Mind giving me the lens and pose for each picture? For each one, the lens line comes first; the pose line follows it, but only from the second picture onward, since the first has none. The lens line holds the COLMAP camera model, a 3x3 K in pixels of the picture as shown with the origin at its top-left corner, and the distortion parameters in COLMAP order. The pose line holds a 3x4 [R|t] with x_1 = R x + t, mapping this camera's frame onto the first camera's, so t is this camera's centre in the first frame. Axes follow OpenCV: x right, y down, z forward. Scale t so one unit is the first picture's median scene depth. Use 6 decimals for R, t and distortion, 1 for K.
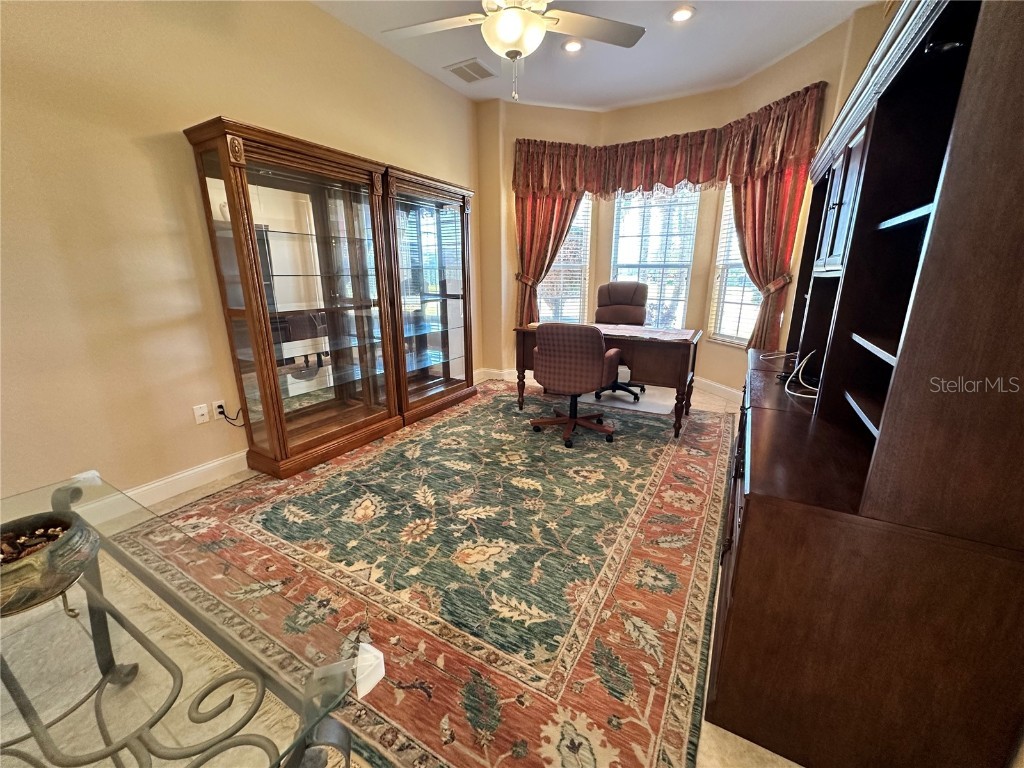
lens RADIAL K [[418.5, 0, 512.6], [0, 418.5, 386.8], [0, 0, 1]] dist [-0.001128, 0.000438]
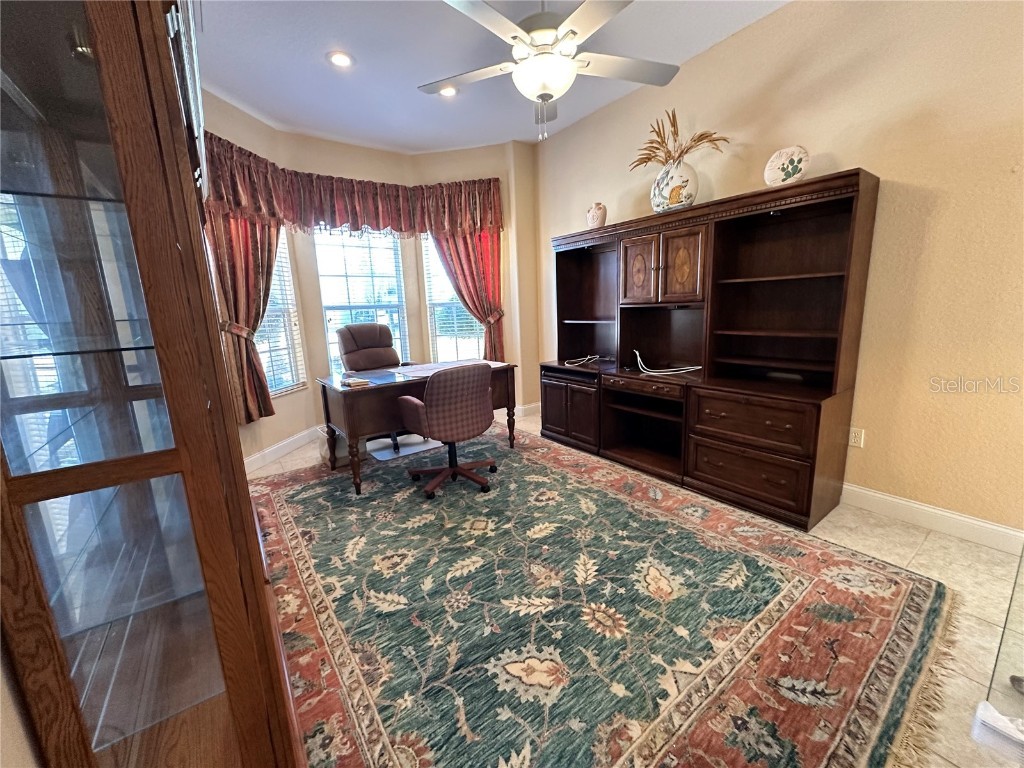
lens RADIAL K [[418.5, 0, 516.5], [0, 418.5, 382.3], [0, 0, 1]] dist [-0.001128, 0.000438]
pose [[0.382020, -0.182159, 0.906023, -0.741020], [0.278442, 0.957512, 0.075107, -0.164444], [-0.881209, 0.223583, 0.416510, 0.556273]]
